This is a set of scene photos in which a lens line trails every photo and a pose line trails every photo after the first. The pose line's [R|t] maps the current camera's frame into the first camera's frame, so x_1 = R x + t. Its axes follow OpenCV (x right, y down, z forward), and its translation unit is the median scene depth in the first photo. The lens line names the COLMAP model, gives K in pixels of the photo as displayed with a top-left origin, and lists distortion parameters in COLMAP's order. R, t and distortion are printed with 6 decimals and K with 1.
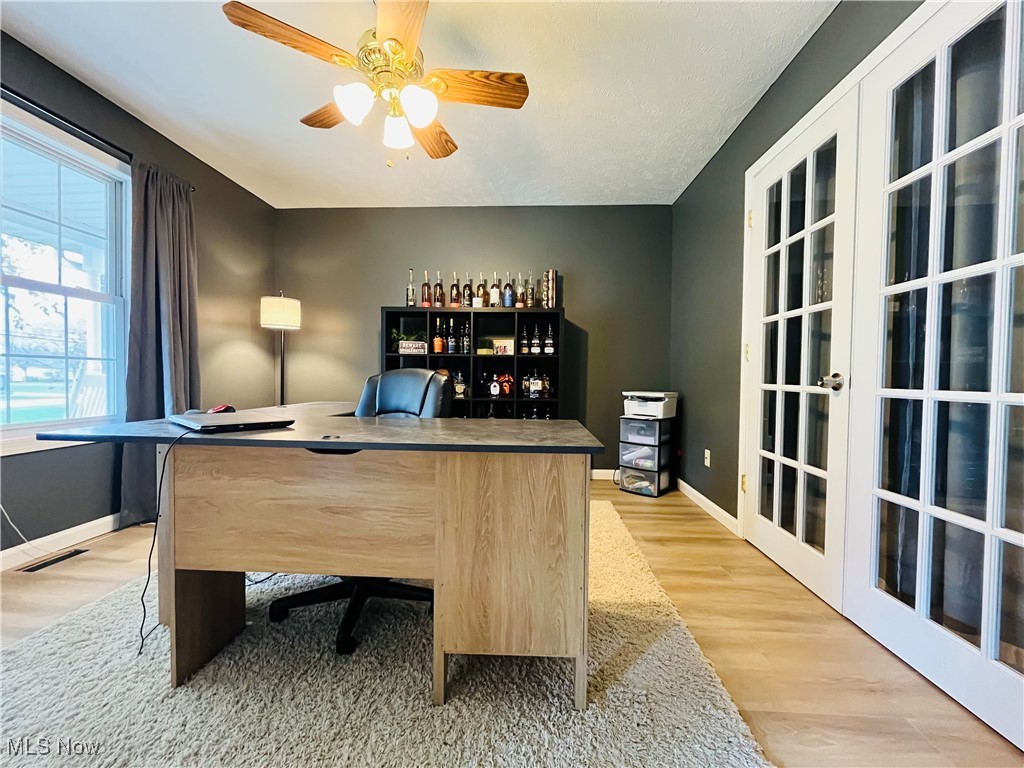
lens RADIAL K [[414.5, 0, 511.9], [0, 414.5, 385.1], [0, 0, 1]] dist [-0.004508, 0.000027]
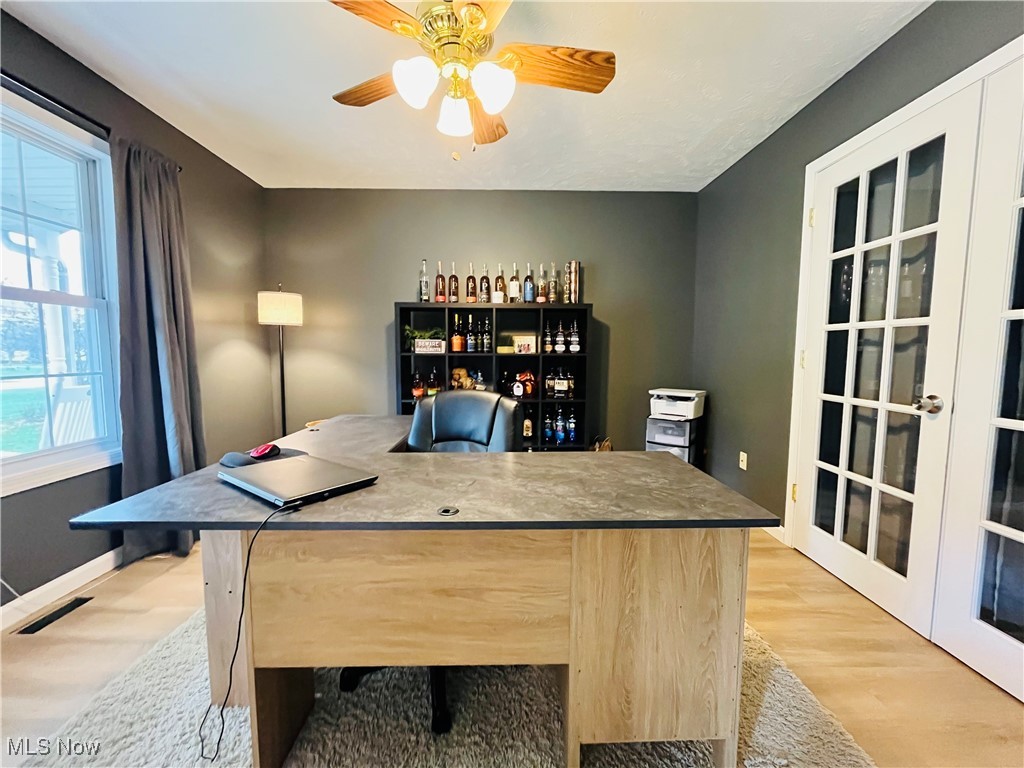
lens RADIAL K [[414.5, 0, 511.9], [0, 414.5, 385.1], [0, 0, 1]] dist [-0.004508, 0.000027]
pose [[0.997575, -0.014194, 0.068139, -0.191809], [0.010165, 0.998199, 0.059119, -0.091430], [-0.068855, -0.058283, 0.995923, 0.094100]]
